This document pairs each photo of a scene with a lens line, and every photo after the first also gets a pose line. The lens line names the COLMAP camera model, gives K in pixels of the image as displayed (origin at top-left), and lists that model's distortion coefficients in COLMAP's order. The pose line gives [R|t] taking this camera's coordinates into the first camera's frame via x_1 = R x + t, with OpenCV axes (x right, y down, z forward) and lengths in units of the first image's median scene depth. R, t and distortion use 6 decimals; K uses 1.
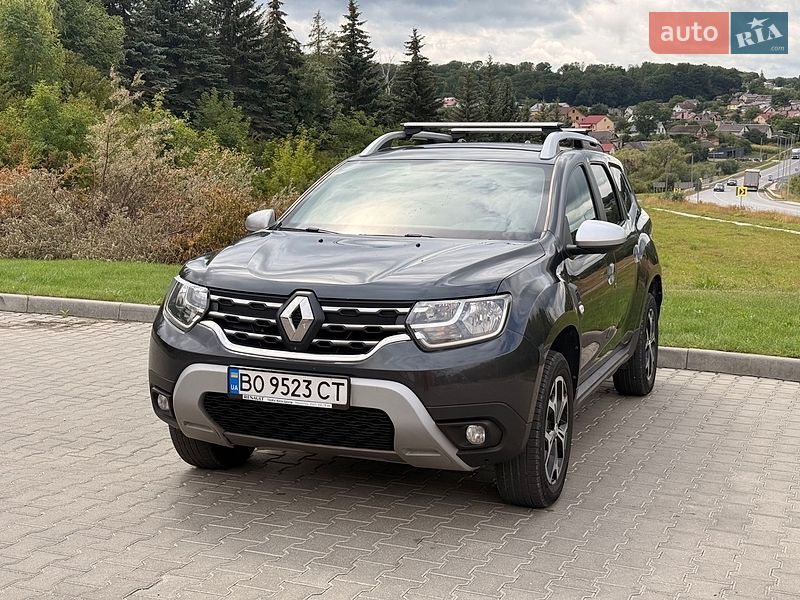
lens RADIAL K [[1139.0, 0, 397.3], [0, 1139.0, 301.4], [0, 0, 1]] dist [0.128241, 0.000000]
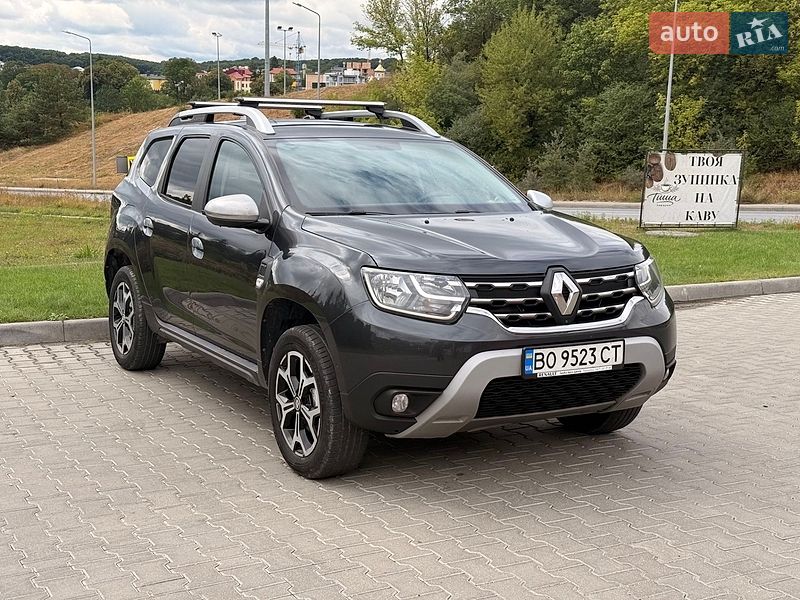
lens RADIAL K [[1139.0, 0, 402.5], [0, 1139.0, 306.1], [0, 0, 1]] dist [0.128241, 0.000000]
pose [[0.627436, -0.122283, 0.769006, -0.983036], [0.095017, 0.992235, 0.080254, -0.071307], [-0.772849, 0.022715, 0.634183, 0.438593]]
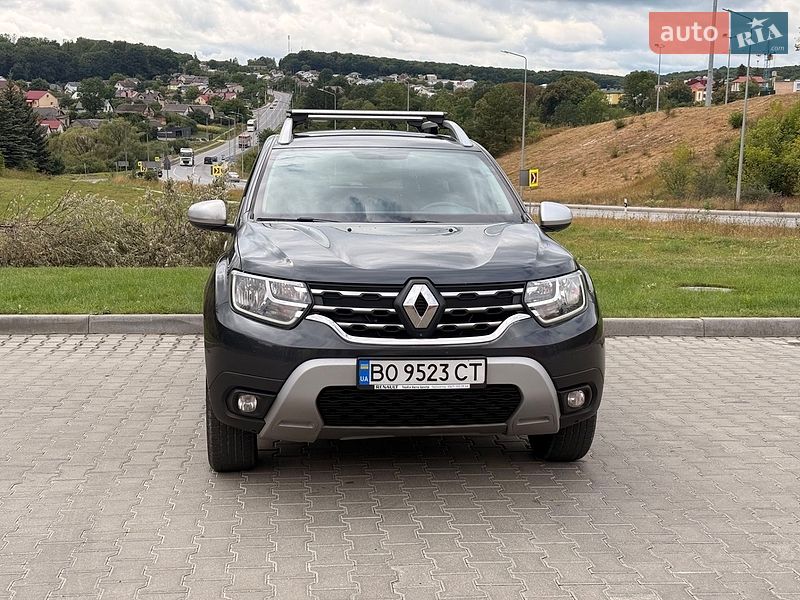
lens RADIAL K [[1139.0, 0, 404.8], [0, 1139.0, 301.8], [0, 0, 1]] dist [0.128241, 0.000000]
pose [[0.881384, -0.070358, 0.467132, -0.572015], [0.061513, 0.997521, 0.034182, -0.024362], [-0.468378, -0.001393, 0.883527, 0.096460]]
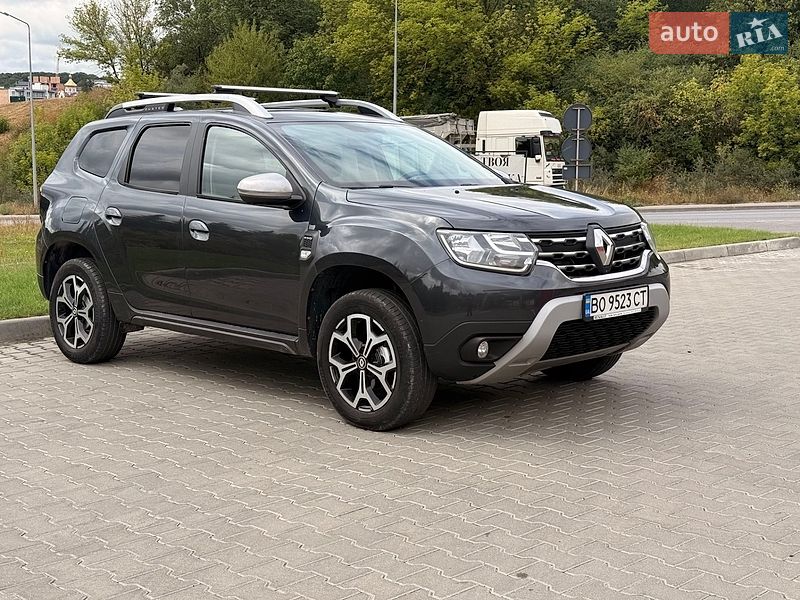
lens RADIAL K [[1139.0, 0, 411.2], [0, 1139.0, 307.1], [0, 0, 1]] dist [0.128241, 0.000000]
pose [[0.396500, -0.139512, 0.907372, -1.256235], [0.127568, 0.987169, 0.096037, -0.062961], [-0.909128, 0.077673, 0.409210, 0.684882]]
